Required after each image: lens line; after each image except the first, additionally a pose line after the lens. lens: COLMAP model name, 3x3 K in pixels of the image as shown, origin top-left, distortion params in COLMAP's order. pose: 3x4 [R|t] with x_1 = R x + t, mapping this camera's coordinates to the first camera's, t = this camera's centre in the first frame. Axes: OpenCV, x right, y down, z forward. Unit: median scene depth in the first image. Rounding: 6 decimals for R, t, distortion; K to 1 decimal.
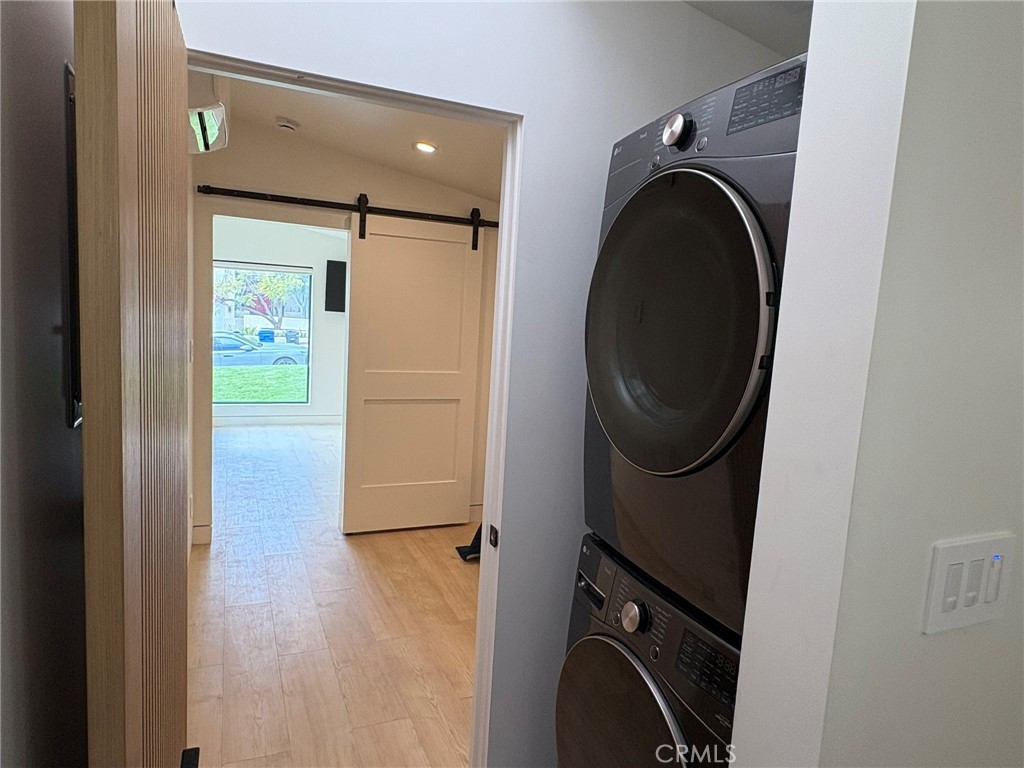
lens RADIAL K [[630.6, 0, 510.9], [0, 630.6, 391.4], [0, 0, 1]] dist [-0.001285, 0.001698]
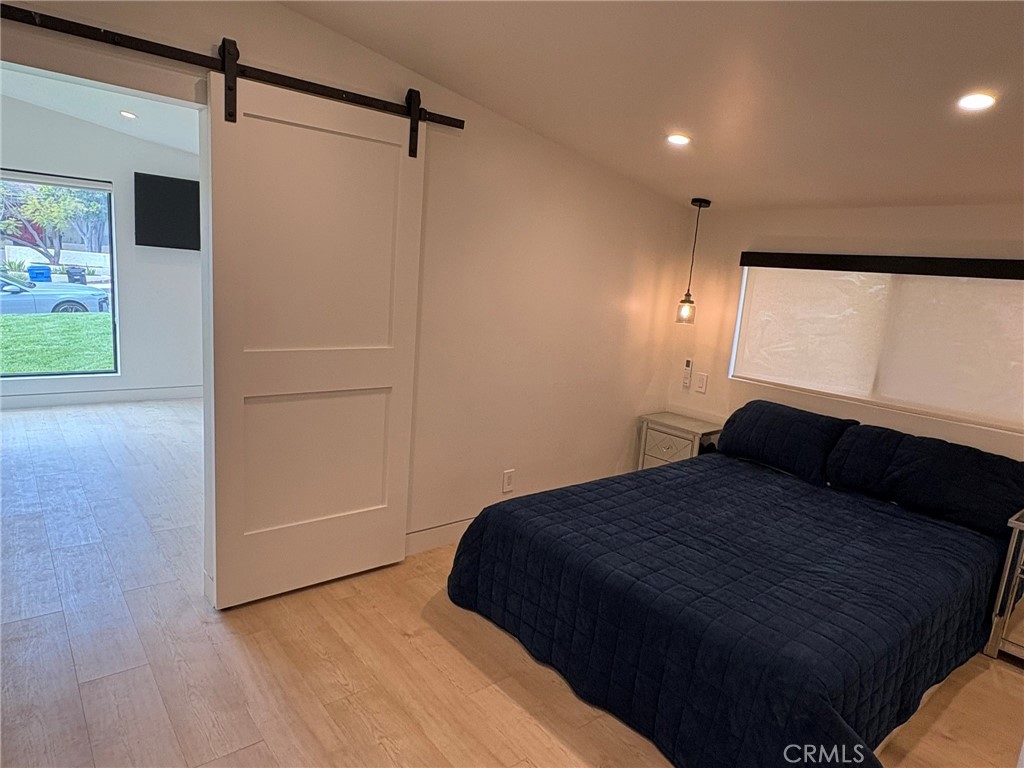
lens RADIAL K [[630.6, 0, 510.9], [0, 630.6, 391.4], [0, 0, 1]] dist [-0.001285, 0.001698]
pose [[0.964773, -0.034772, 0.260776, -0.072727], [0.010300, 0.995460, 0.094627, -0.024390], [-0.262883, -0.088607, 0.960750, 0.176953]]
